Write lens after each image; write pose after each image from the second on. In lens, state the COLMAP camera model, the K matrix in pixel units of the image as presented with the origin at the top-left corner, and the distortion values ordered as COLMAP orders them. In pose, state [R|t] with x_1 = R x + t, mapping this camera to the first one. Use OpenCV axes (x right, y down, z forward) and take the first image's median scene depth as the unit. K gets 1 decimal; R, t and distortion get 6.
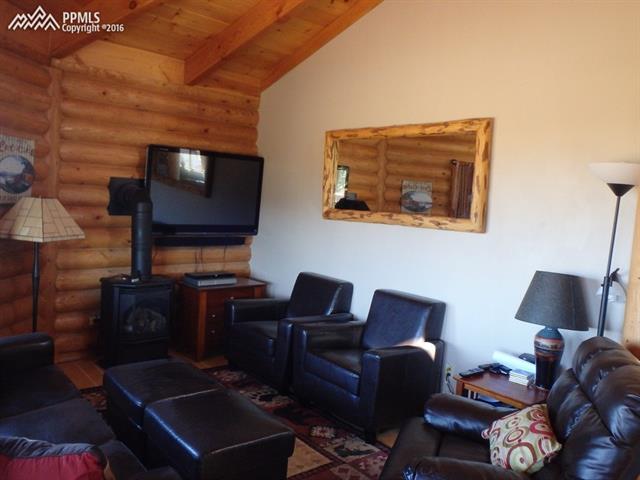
lens RADIAL K [[528.2, 0, 318.6], [0, 528.2, 241.8], [0, 0, 1]] dist [0.001168, -0.017609]
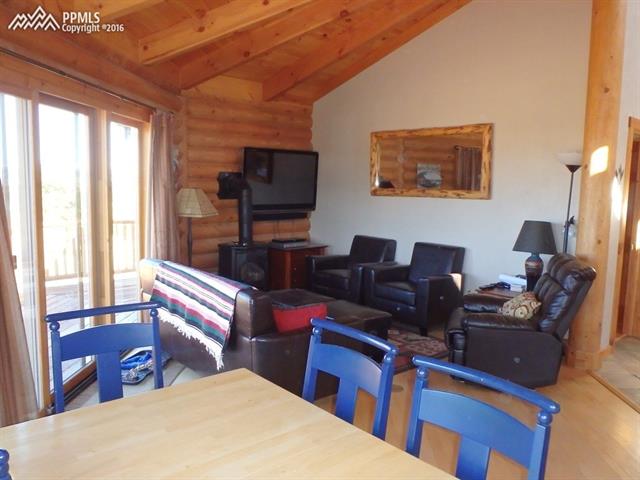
lens RADIAL K [[528.2, 0, 320.9], [0, 528.2, 239.4], [0, 0, 1]] dist [0.001168, -0.017609]
pose [[0.998608, -0.045284, 0.027028, -0.177659], [0.044424, 0.998513, 0.031591, 0.023274], [-0.028419, -0.030346, 0.999135, -0.414092]]
